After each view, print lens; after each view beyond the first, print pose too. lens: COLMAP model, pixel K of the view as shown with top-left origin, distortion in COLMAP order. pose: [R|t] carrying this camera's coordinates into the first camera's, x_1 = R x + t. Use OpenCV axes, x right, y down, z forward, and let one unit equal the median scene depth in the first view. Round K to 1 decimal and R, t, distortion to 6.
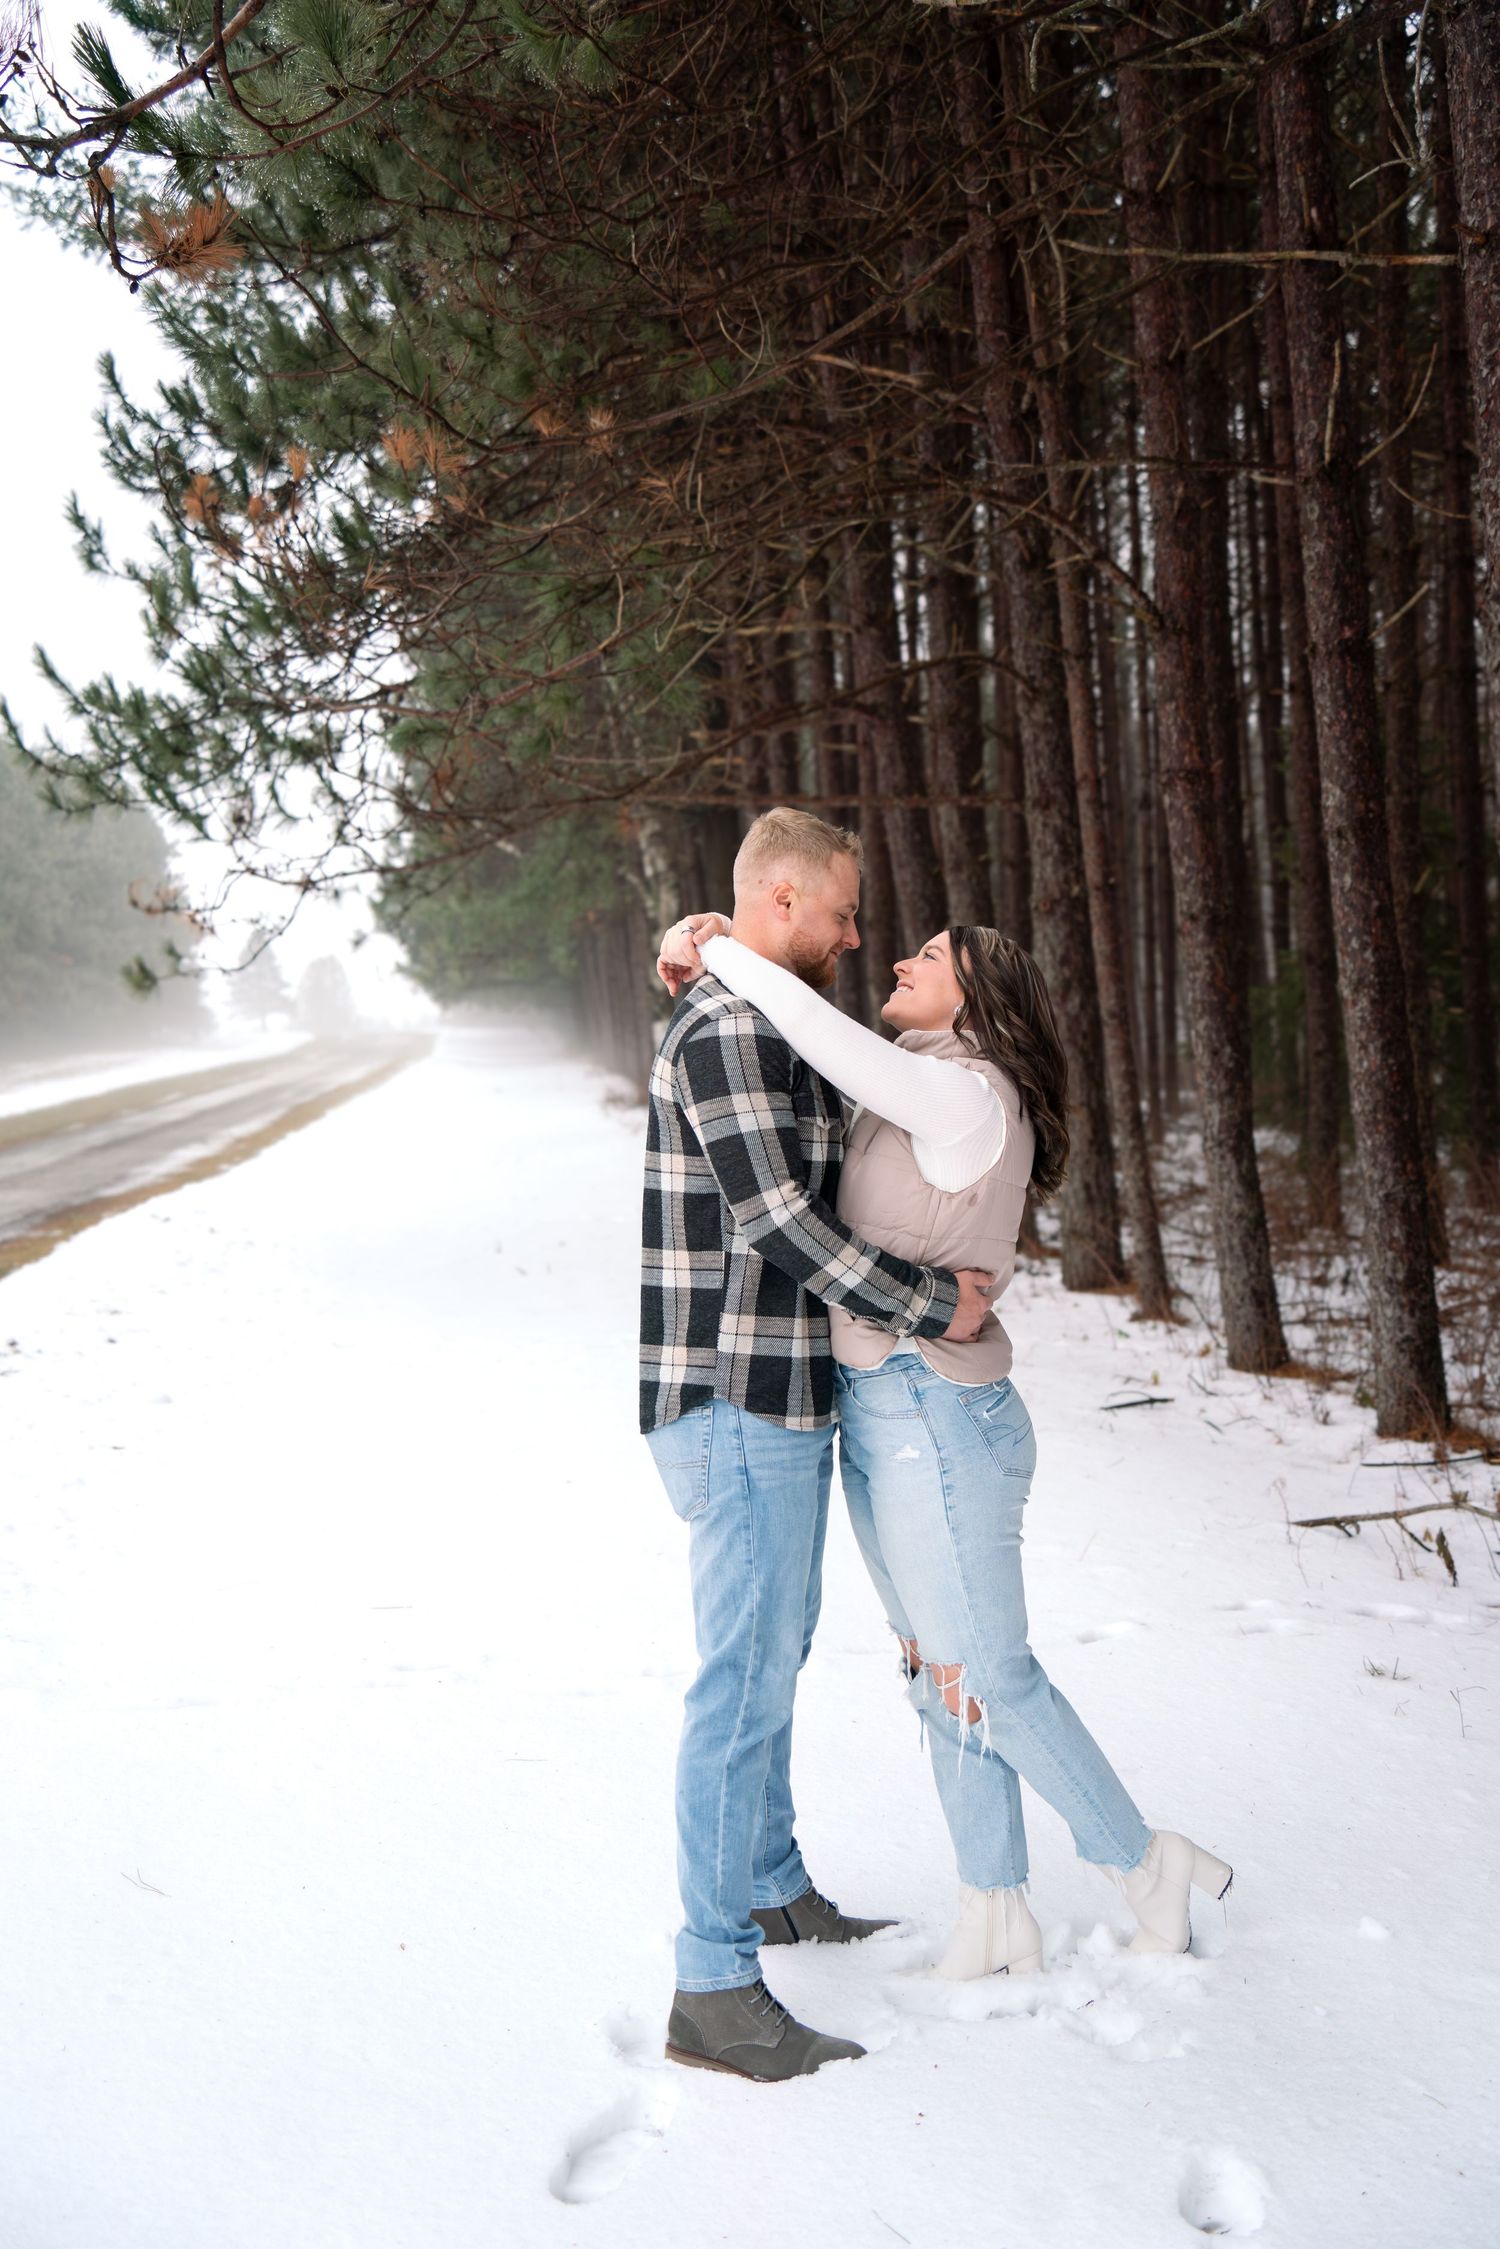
lens RADIAL K [[2487.7, 0, 749.4], [0, 2487.7, 1124.6], [0, 0, 1]] dist [0.112571, 0.000000]
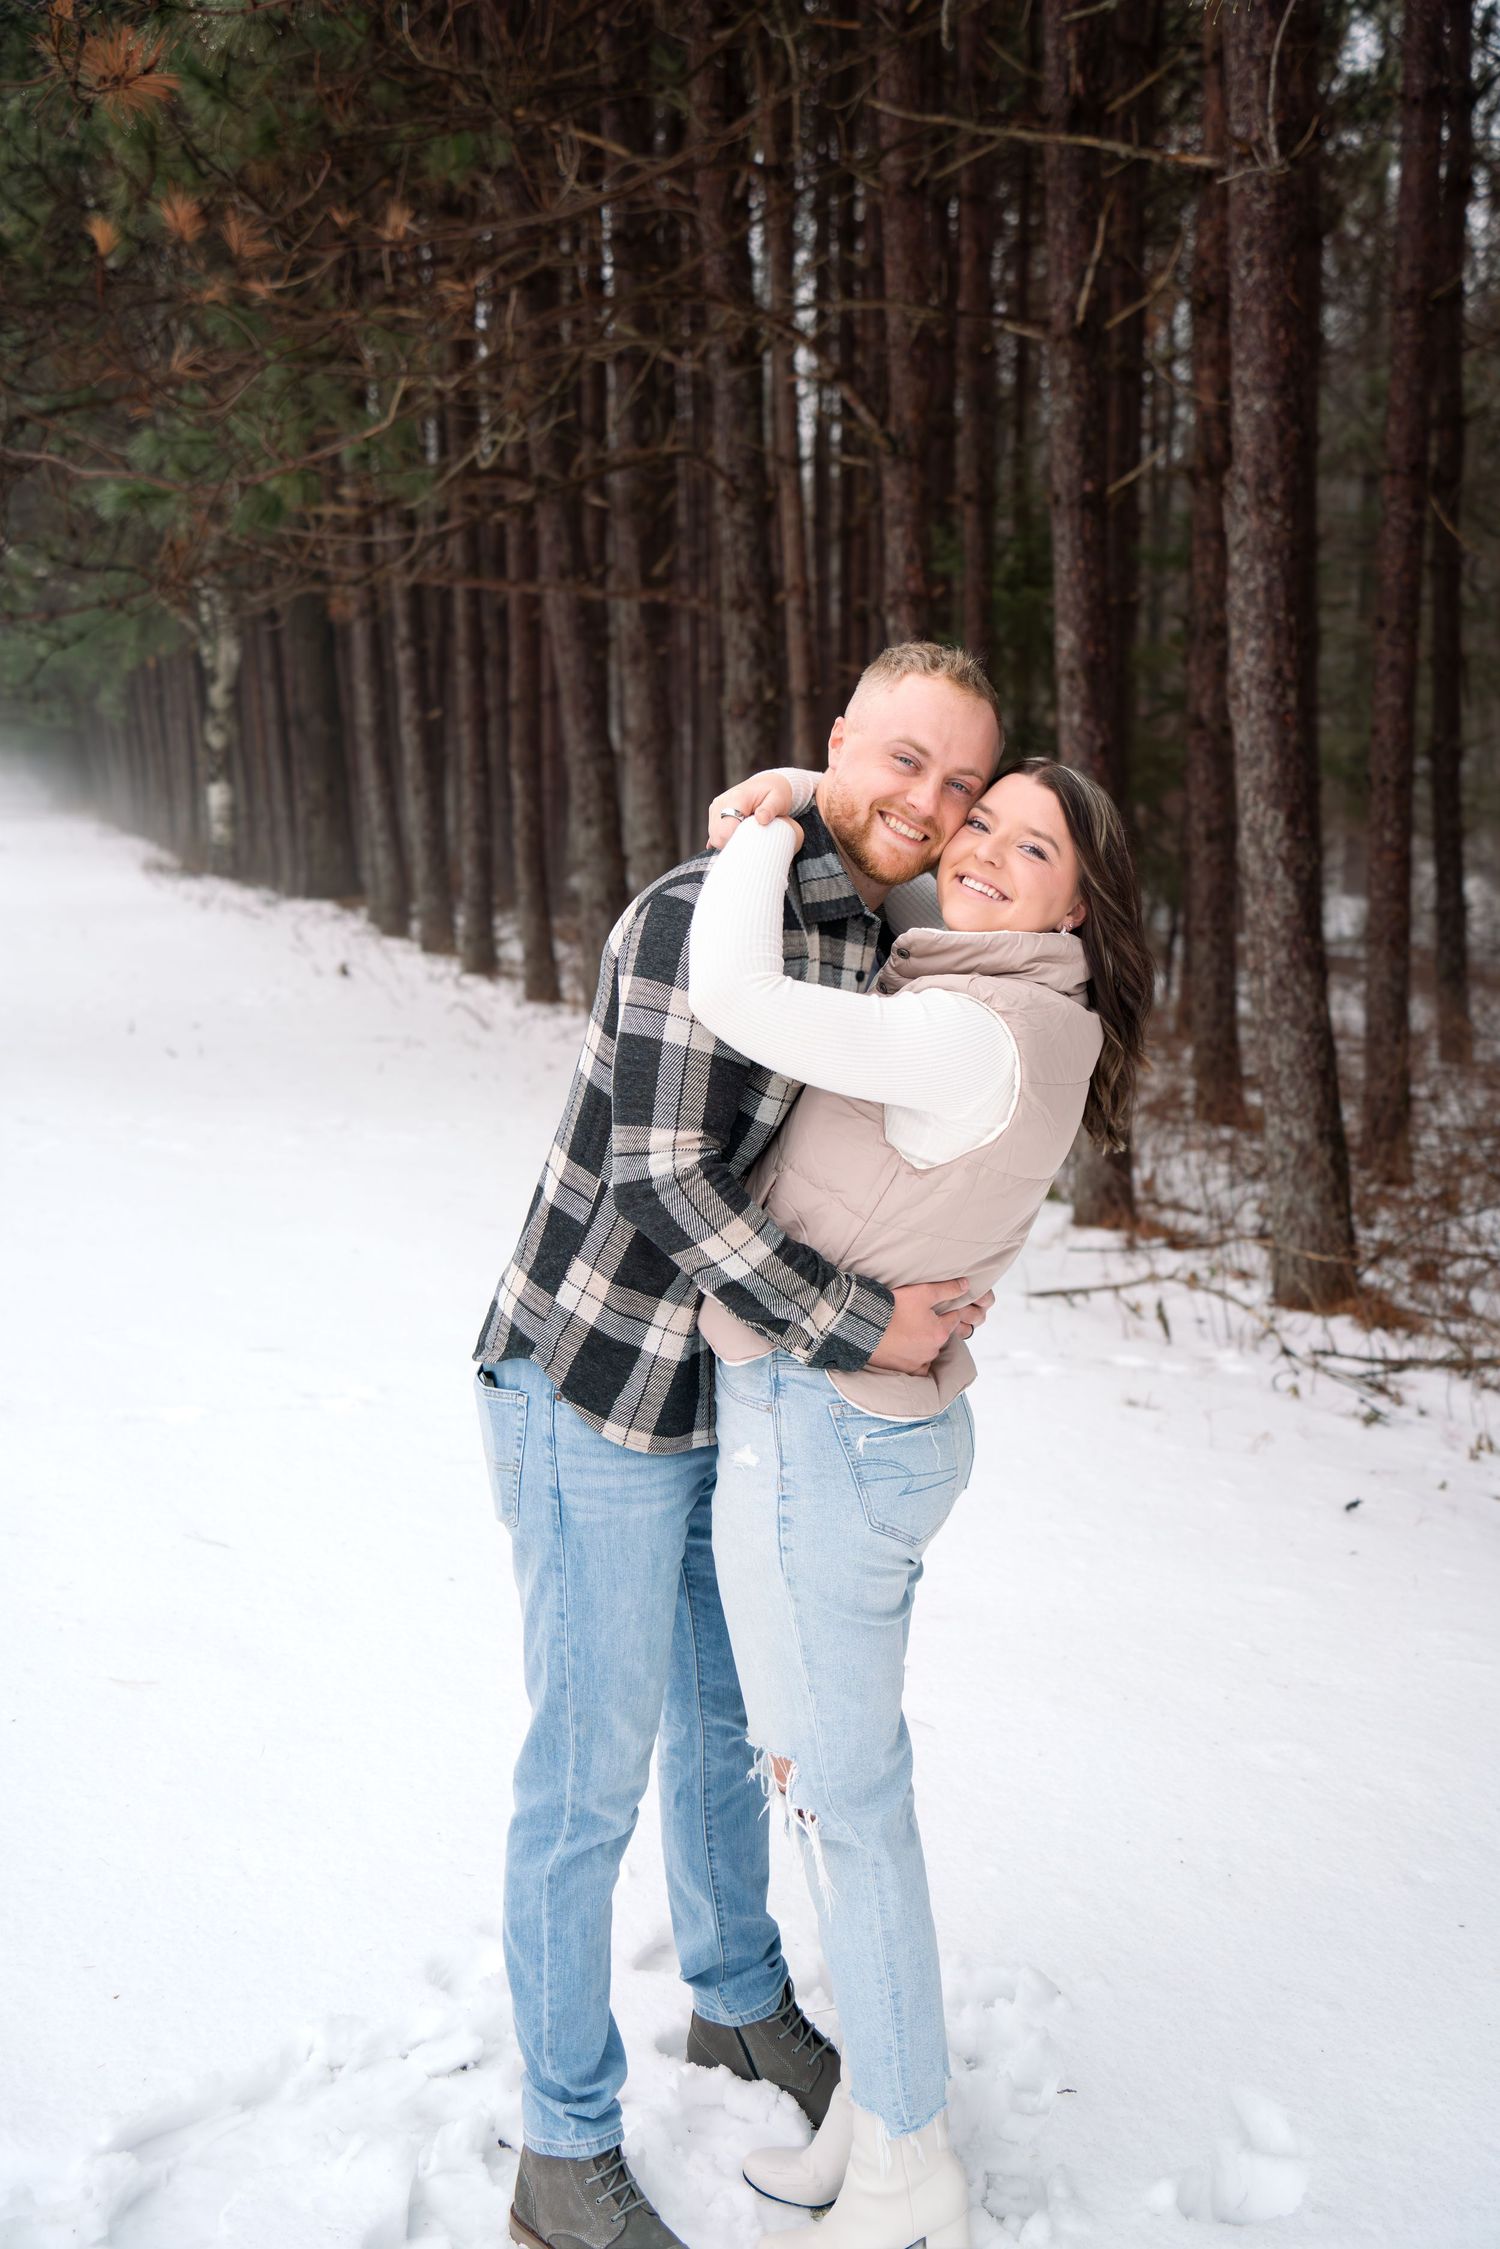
lens RADIAL K [[2795.9, 0, 749.9], [0, 2795.9, 1125.6], [0, 0, 1]] dist [0.164610, 0.000000]
pose [[0.981829, 0.029540, 0.187454, -0.123861], [-0.043953, 0.996348, 0.073202, -0.004469], [-0.184607, -0.080111, 0.979542, -0.183973]]
